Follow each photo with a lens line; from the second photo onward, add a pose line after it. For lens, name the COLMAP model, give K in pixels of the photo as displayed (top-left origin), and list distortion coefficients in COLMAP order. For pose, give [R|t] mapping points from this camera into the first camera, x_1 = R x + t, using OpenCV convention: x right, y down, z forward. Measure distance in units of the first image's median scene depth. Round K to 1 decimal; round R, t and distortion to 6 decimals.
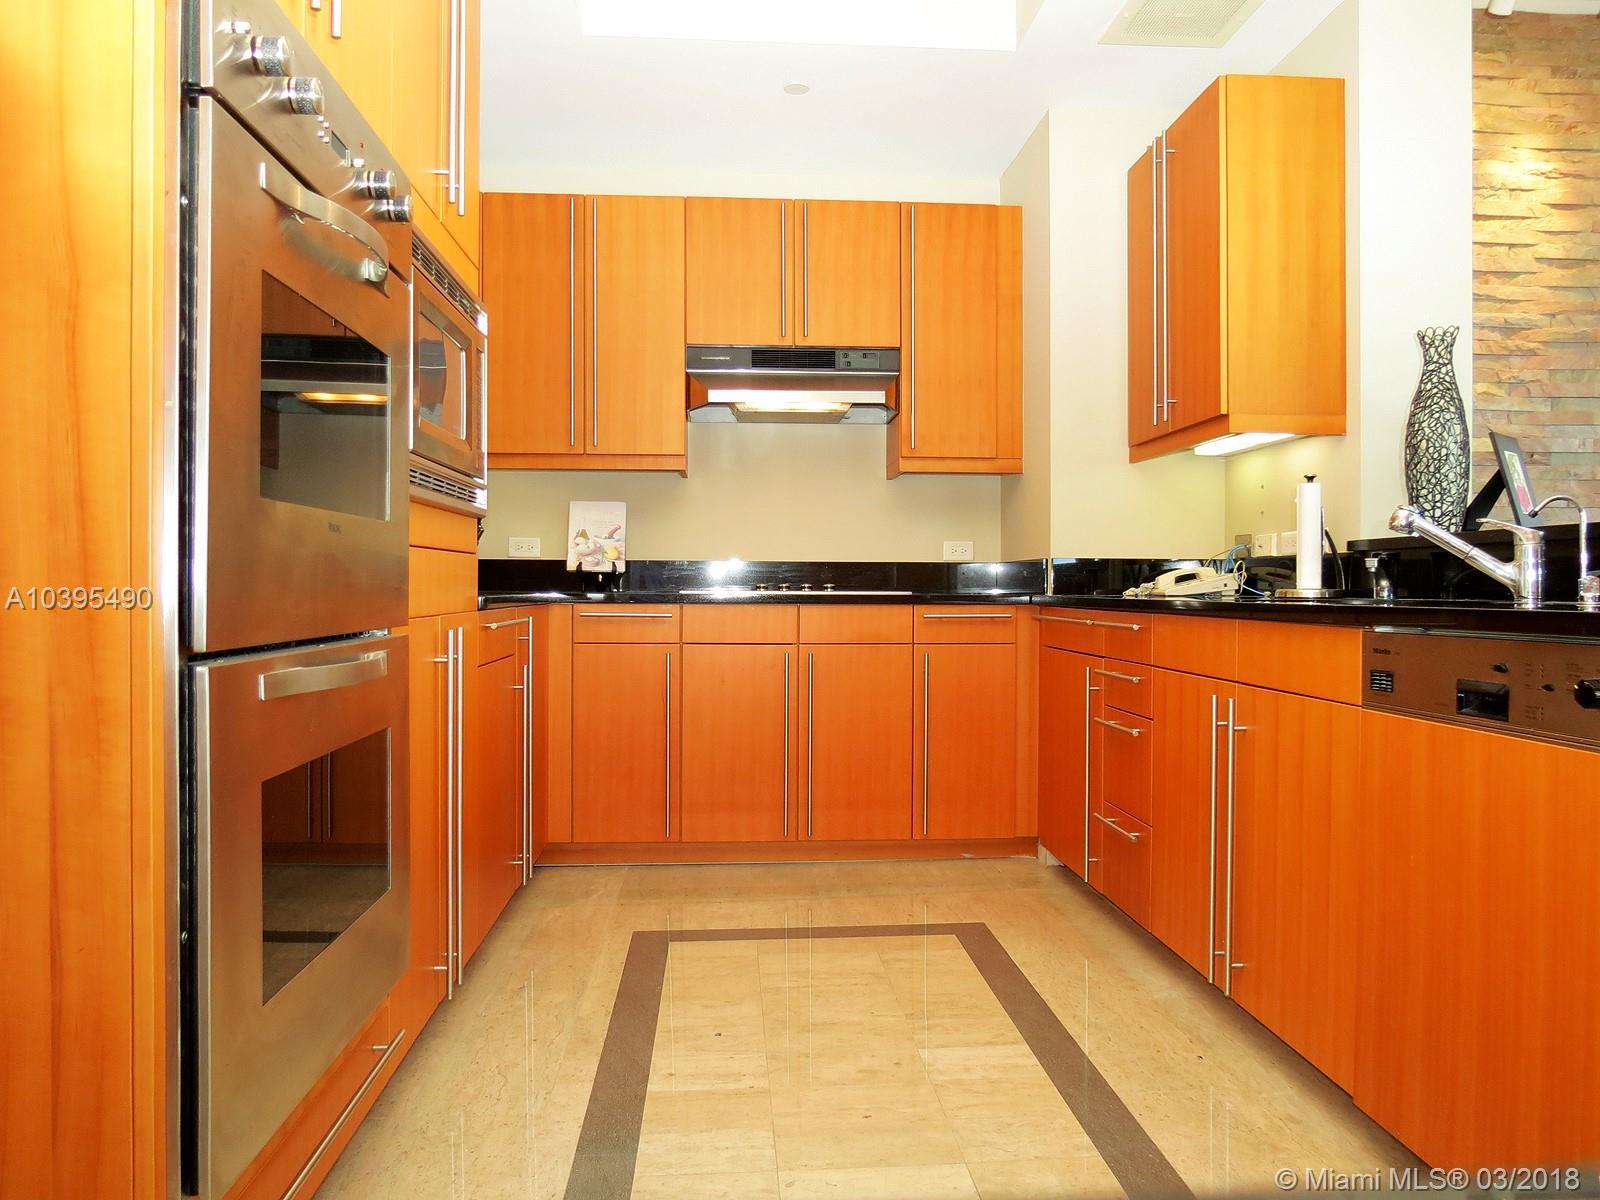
lens RADIAL K [[1129.4, 0, 803.1], [0, 1129.4, 598.4], [0, 0, 1]] dist [-0.023587, -0.006039]
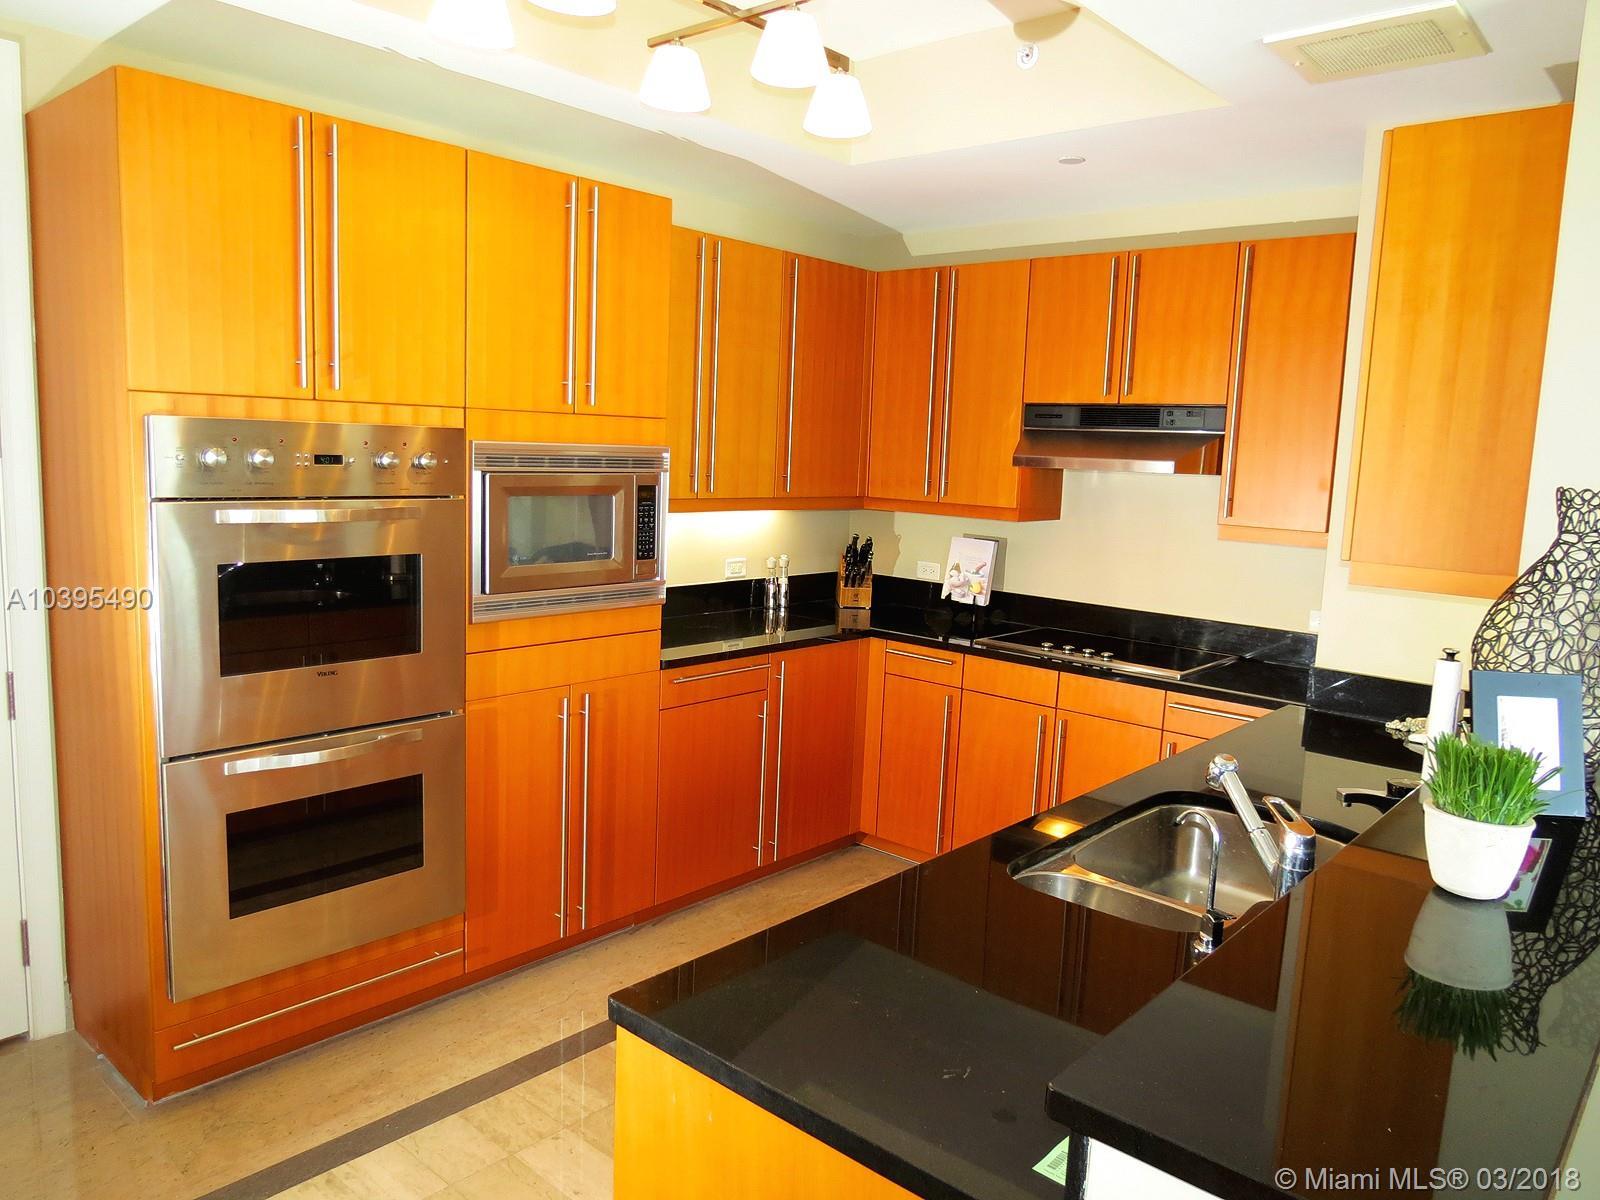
lens RADIAL K [[1129.4, 0, 800.0], [0, 1129.4, 597.4], [0, 0, 1]] dist [-0.023587, -0.006039]
pose [[0.694277, 0.121577, -0.709365, 0.513372], [-0.042429, 0.990829, 0.128290, -0.170118], [0.718456, -0.058972, 0.693068, 0.107665]]
